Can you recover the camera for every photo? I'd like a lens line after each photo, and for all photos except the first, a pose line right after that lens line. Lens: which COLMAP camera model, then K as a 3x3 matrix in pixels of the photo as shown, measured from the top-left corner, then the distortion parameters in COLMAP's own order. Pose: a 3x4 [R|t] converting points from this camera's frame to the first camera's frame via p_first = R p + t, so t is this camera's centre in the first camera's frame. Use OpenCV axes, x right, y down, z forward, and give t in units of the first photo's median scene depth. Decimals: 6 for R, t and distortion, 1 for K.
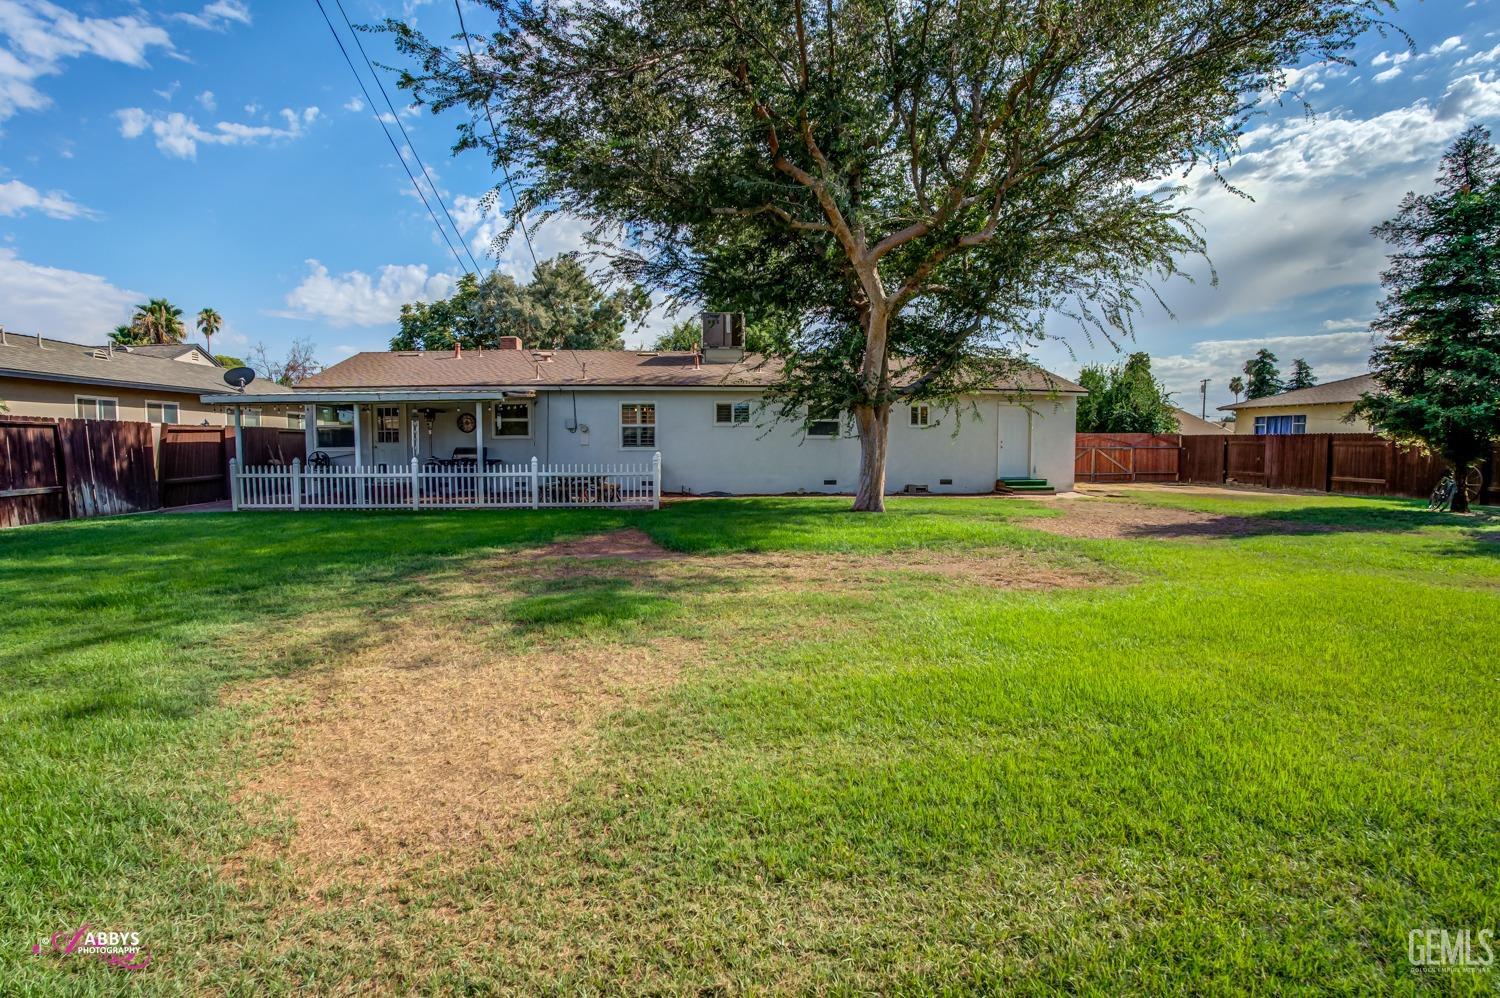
lens RADIAL K [[714.8, 0, 756.1], [0, 714.8, 497.5], [0, 0, 1]] dist [-0.099484, 0.020256]
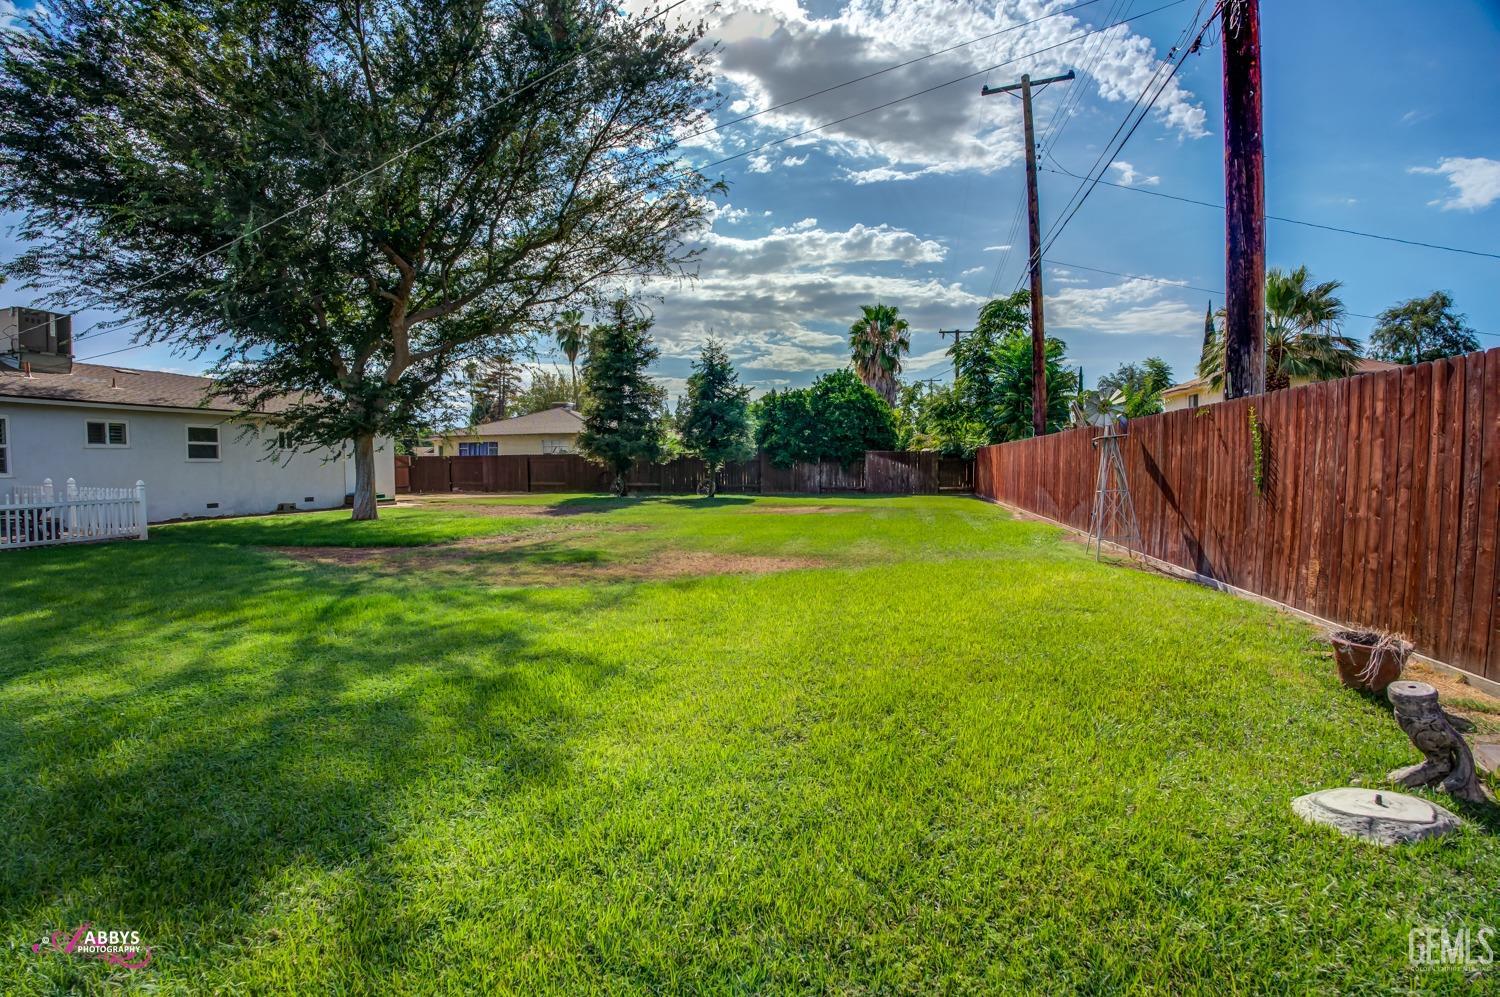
lens RADIAL K [[714.8, 0, 756.1], [0, 714.8, 497.0], [0, 0, 1]] dist [-0.099484, 0.020256]
pose [[0.328564, -0.046780, 0.943322, -0.522753], [0.073576, 0.997005, 0.023816, 0.000047], [-0.941612, 0.061580, 0.331022, -0.020570]]
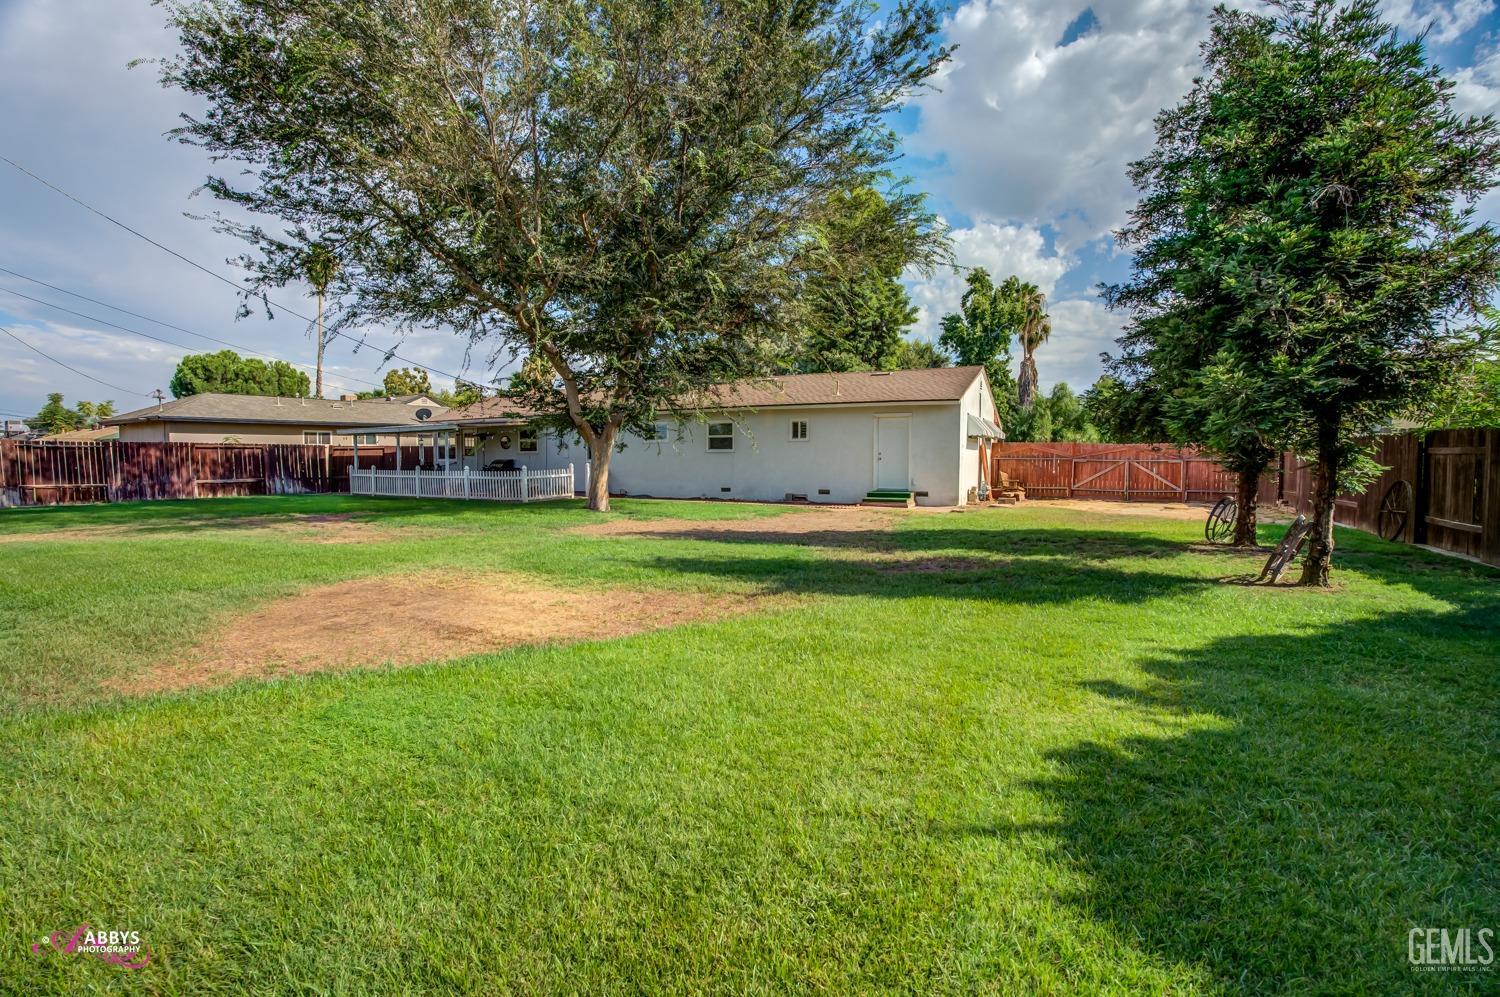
lens RADIAL K [[698.4, 0, 745.7], [0, 698.4, 506.2], [0, 0, 1]] dist [-0.087909, 0.019442]
pose [[0.840757, 0.036710, -0.540166, 0.737182], [-0.039570, 0.999197, 0.006318, -0.002288], [0.539965, 0.016063, 0.841535, 0.054473]]
